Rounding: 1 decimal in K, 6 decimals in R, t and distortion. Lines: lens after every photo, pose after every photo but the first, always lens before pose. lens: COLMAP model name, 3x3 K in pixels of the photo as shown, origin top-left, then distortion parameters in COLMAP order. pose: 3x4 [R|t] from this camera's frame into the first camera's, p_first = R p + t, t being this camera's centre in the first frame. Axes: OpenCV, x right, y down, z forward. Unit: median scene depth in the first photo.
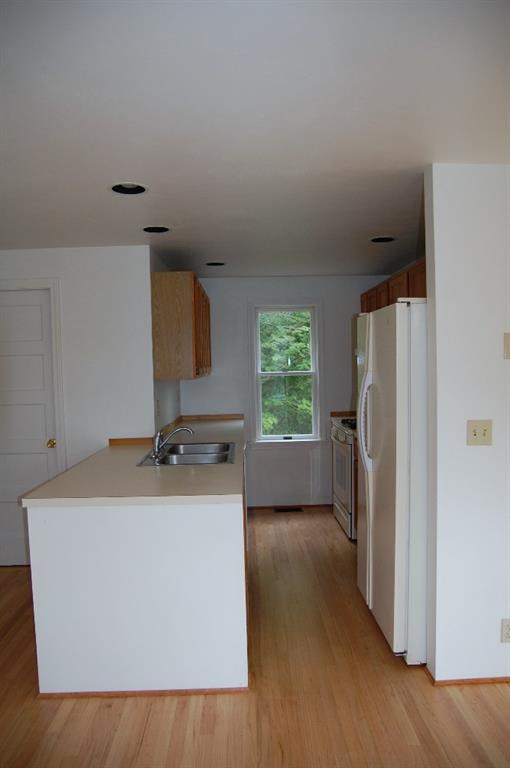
lens RADIAL K [[576.5, 0, 259.8], [0, 576.5, 389.9], [0, 0, 1]] dist [-0.018577, 0.021373]
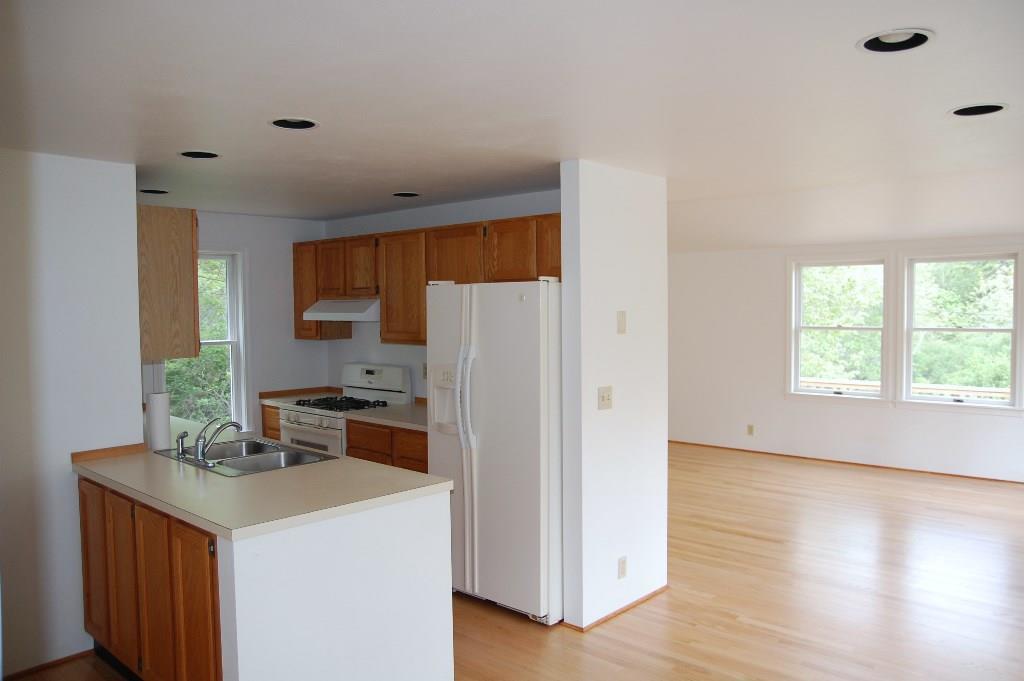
lens RADIAL K [[768.7, 0, 513.5], [0, 768.7, 341.9], [0, 0, 1]] dist [-0.018577, 0.021373]
pose [[0.700611, -0.015799, 0.713369, -0.796002], [0.026814, 0.999632, -0.004195, -0.034973], [-0.713040, 0.022068, 0.700776, 0.056036]]
